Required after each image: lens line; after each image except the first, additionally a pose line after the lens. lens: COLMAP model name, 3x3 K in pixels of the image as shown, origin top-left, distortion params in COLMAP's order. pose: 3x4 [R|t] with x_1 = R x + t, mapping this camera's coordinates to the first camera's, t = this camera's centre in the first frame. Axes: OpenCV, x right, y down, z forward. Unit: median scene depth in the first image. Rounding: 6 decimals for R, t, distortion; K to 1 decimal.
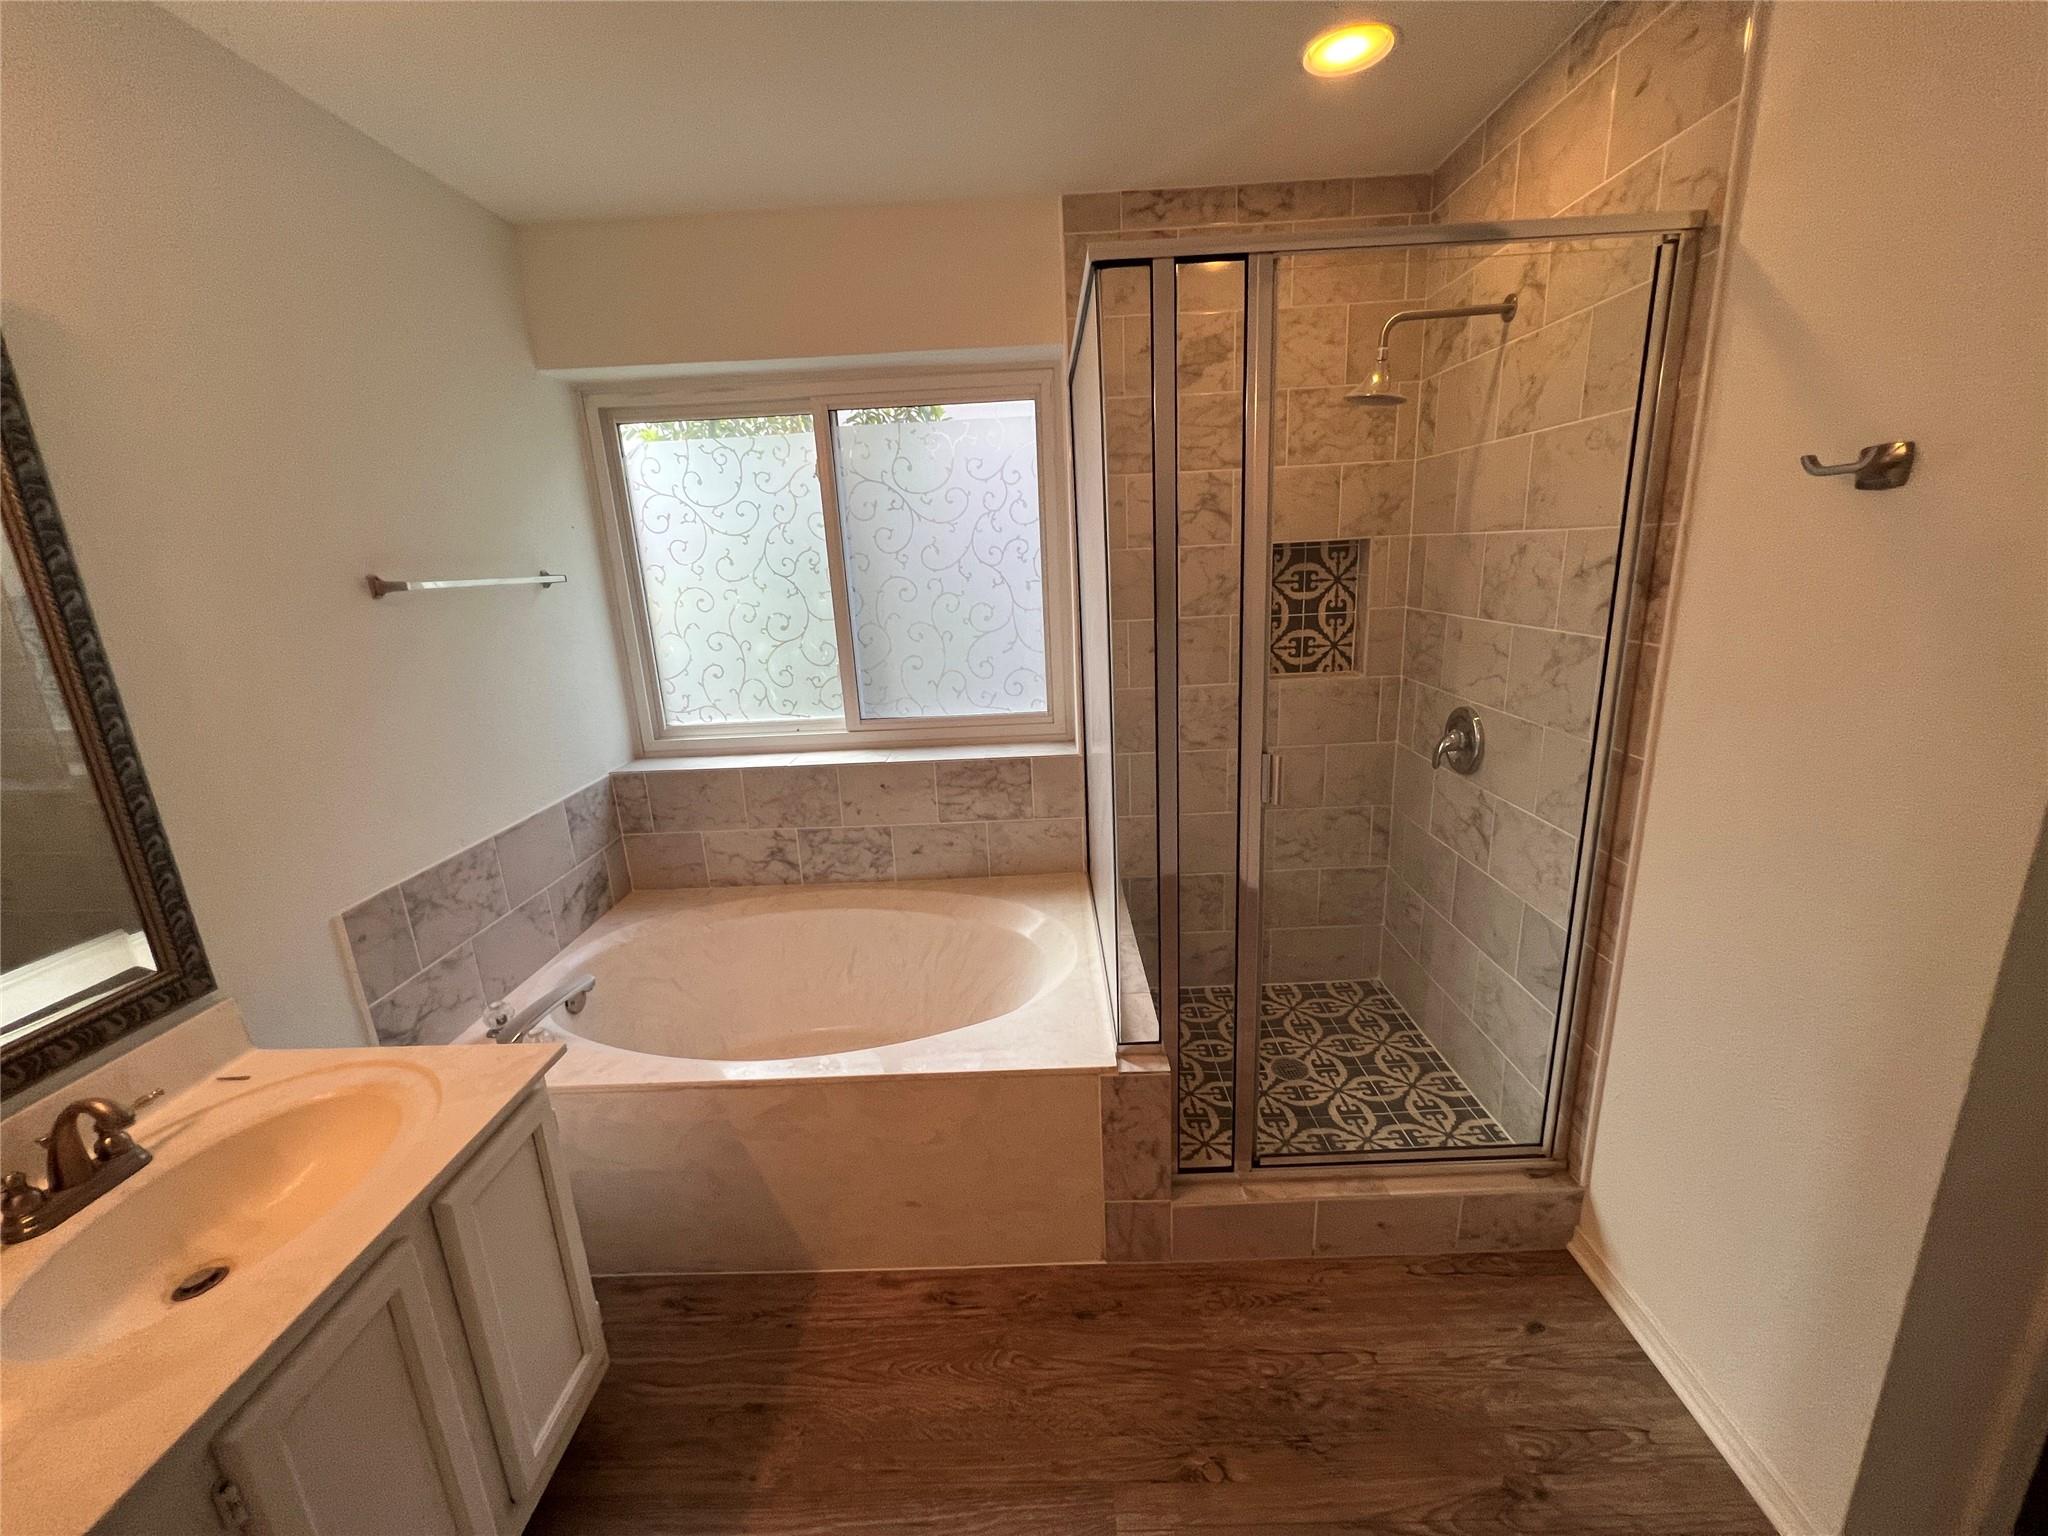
lens RADIAL K [[821.0, 0, 1024.9], [0, 821.0, 771.9], [0, 0, 1]] dist [0.000393, 0.000866]
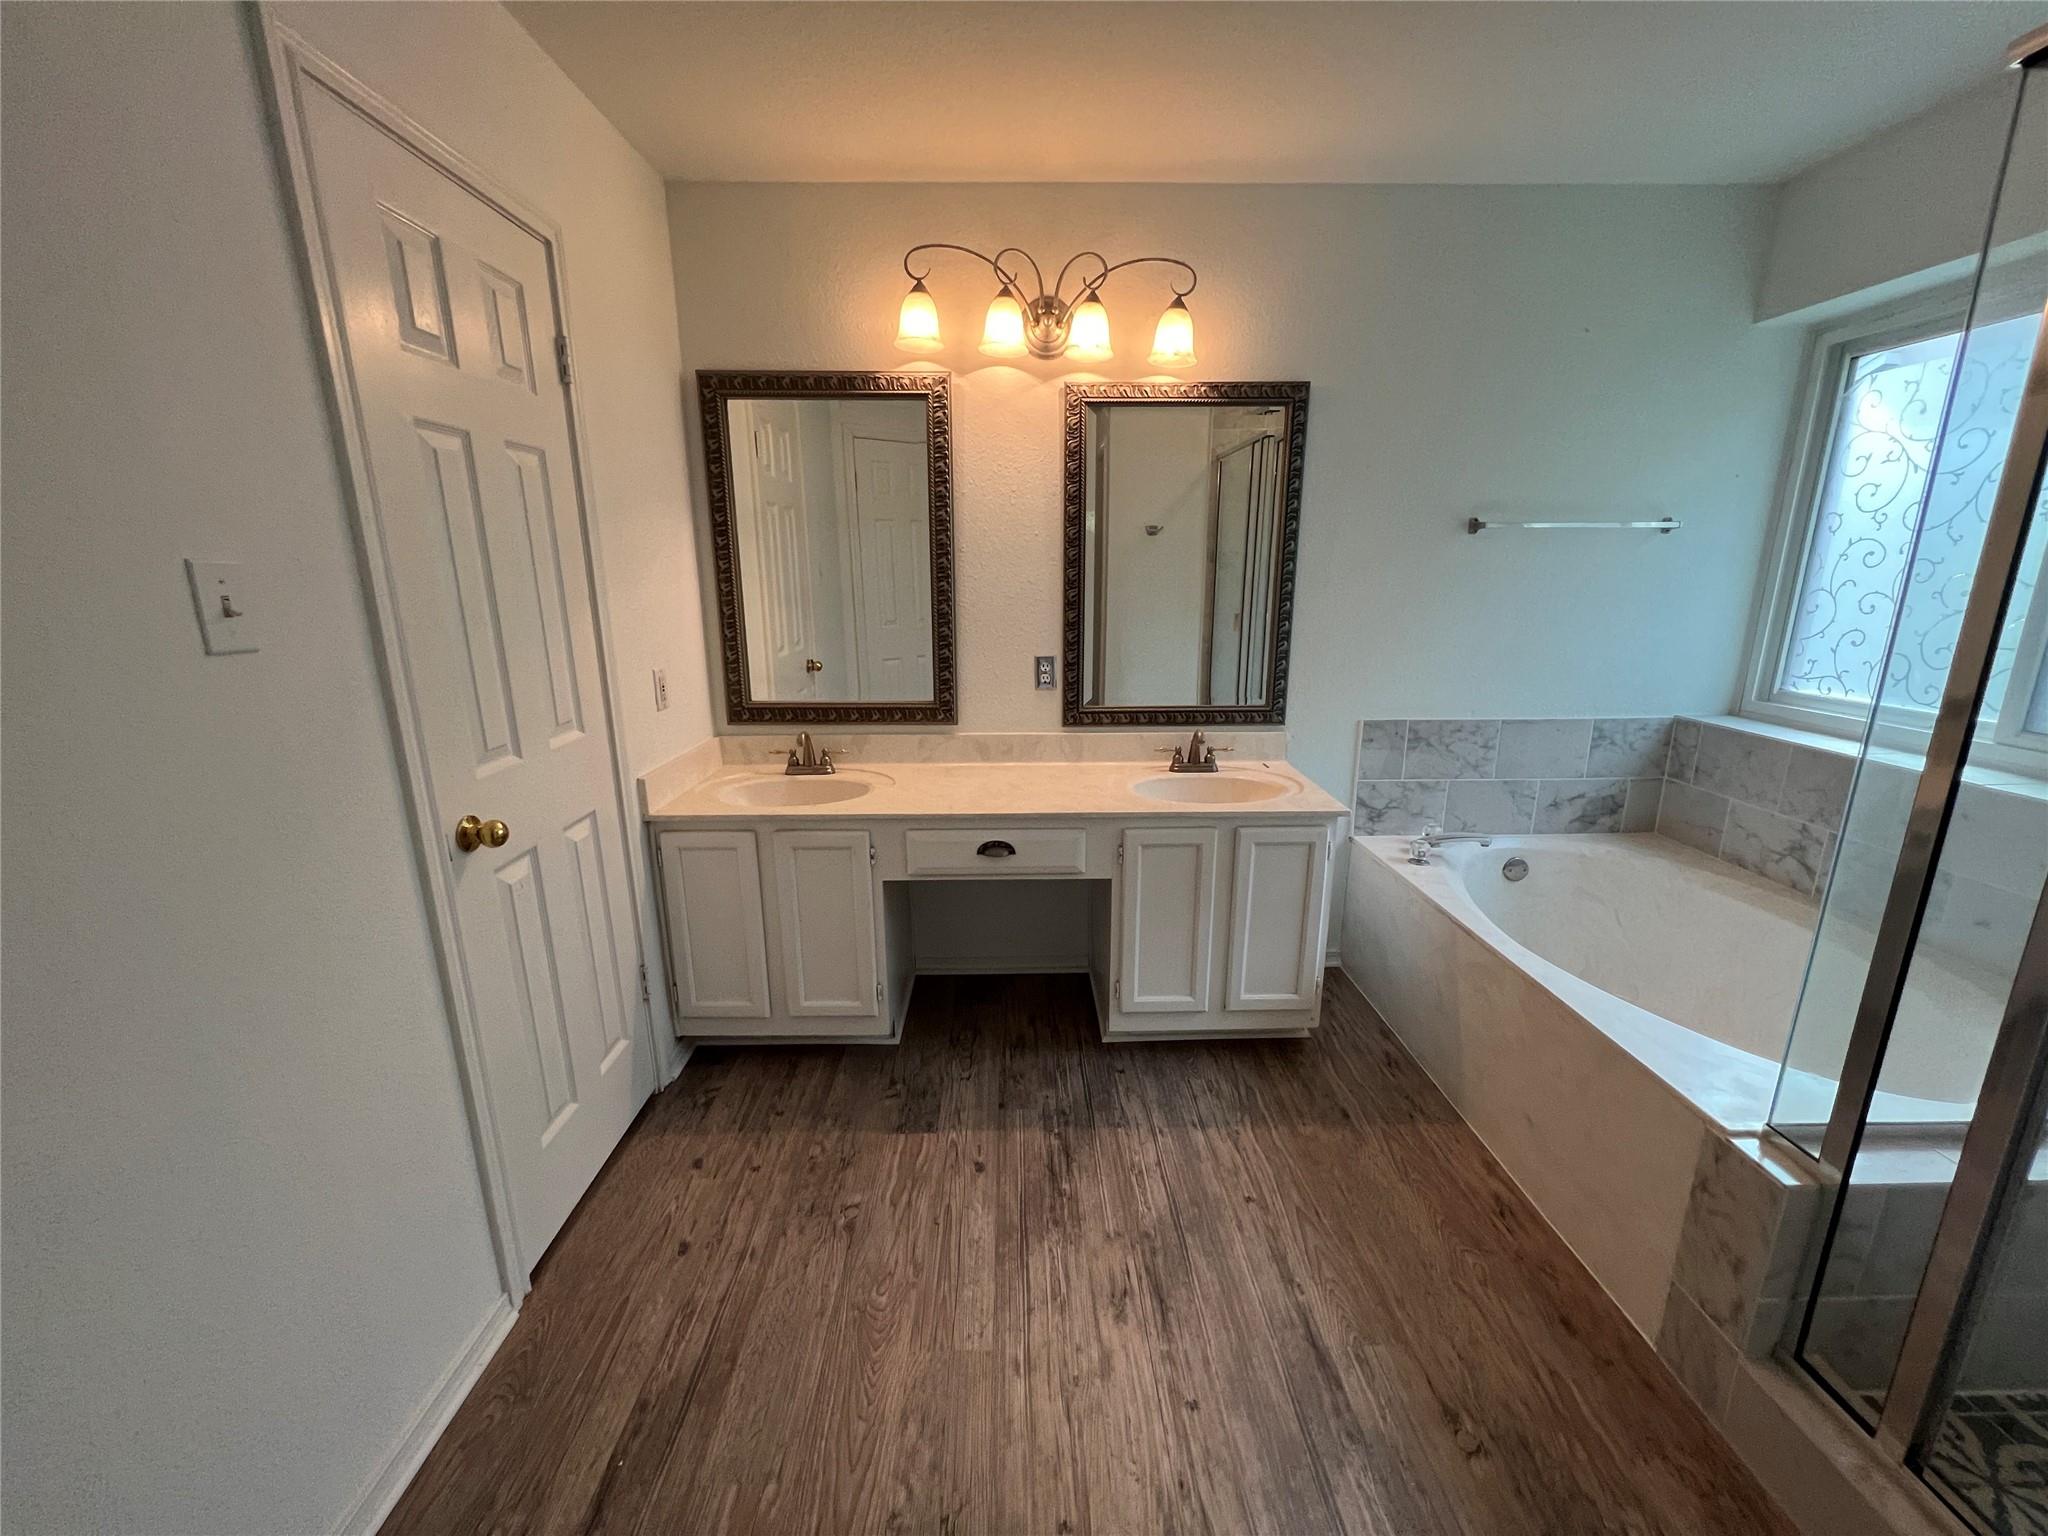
lens RADIAL K [[821.0, 0, 1021.2], [0, 821.0, 769.2], [0, 0, 1]] dist [0.000393, 0.000866]
pose [[0.028704, 0.285758, -0.957872, 0.545443], [-0.253709, 0.928969, 0.269533, -0.006351], [0.966855, 0.235284, 0.099165, 0.123658]]
